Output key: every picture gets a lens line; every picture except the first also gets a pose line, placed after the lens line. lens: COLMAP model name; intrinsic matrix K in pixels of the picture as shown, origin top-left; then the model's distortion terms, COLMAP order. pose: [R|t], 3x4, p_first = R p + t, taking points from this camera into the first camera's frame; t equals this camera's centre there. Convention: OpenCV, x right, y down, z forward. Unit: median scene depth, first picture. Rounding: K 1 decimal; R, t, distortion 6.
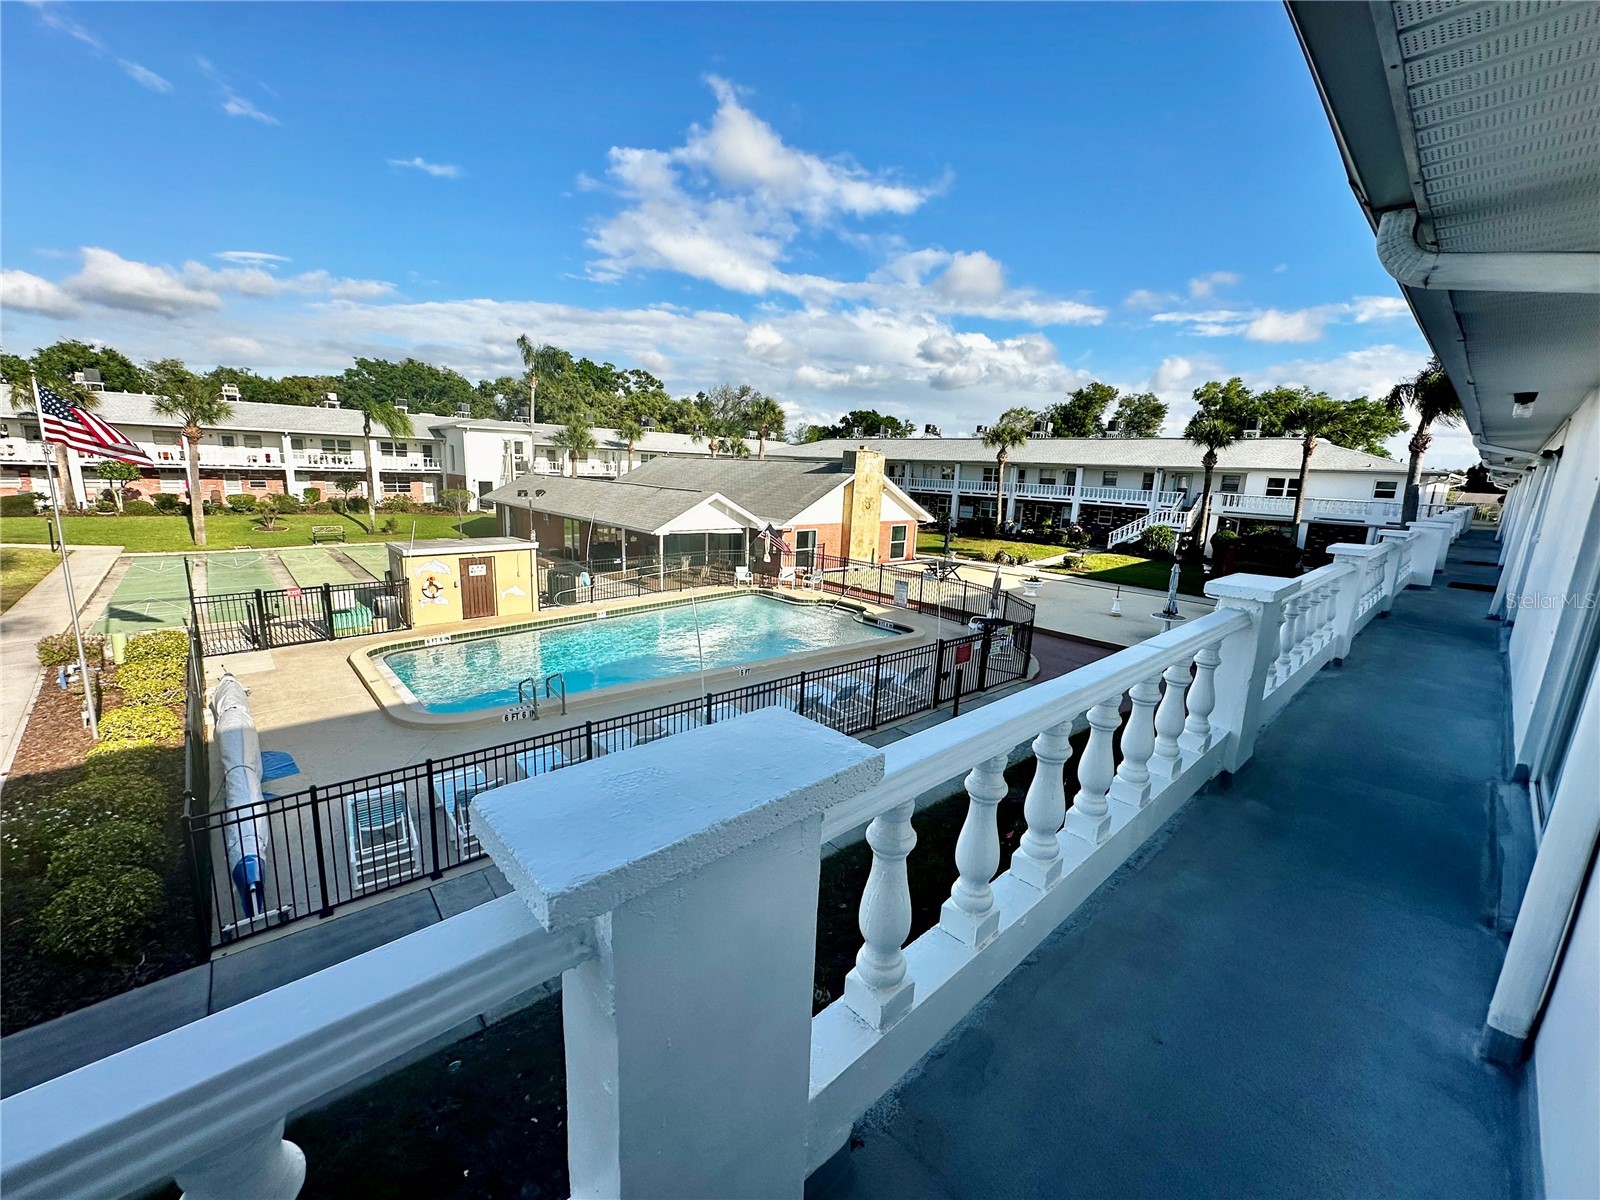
lens RADIAL K [[642.1, 0, 796.0], [0, 642.1, 599.9], [0, 0, 1]] dist [0.000033, -0.000598]
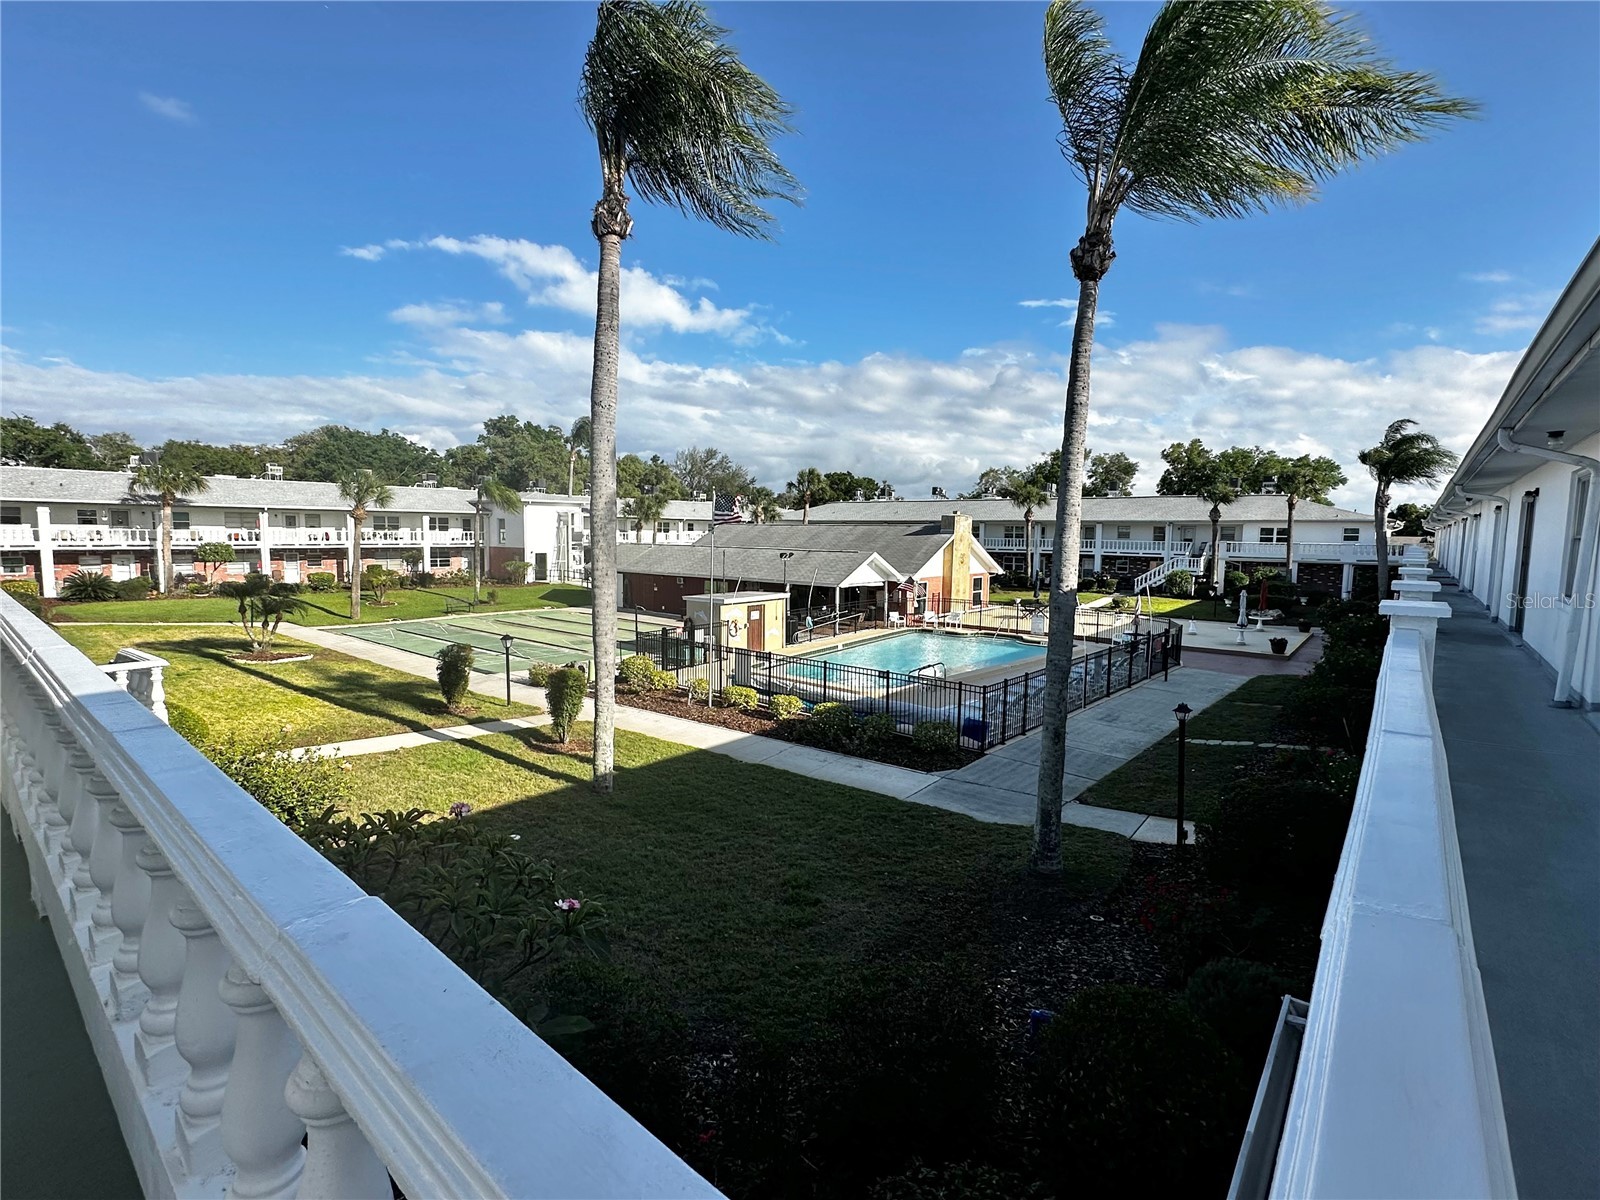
lens RADIAL K [[734.6, 0, 800.7], [0, 734.6, 599.4], [0, 0, 1]] dist [0.002758, 0.000205]
pose [[0.990826, -0.040703, 0.128869, -0.287512], [0.054455, 0.992975, -0.105052, 0.039651], [-0.123688, 0.111106, 0.986081, -0.229968]]
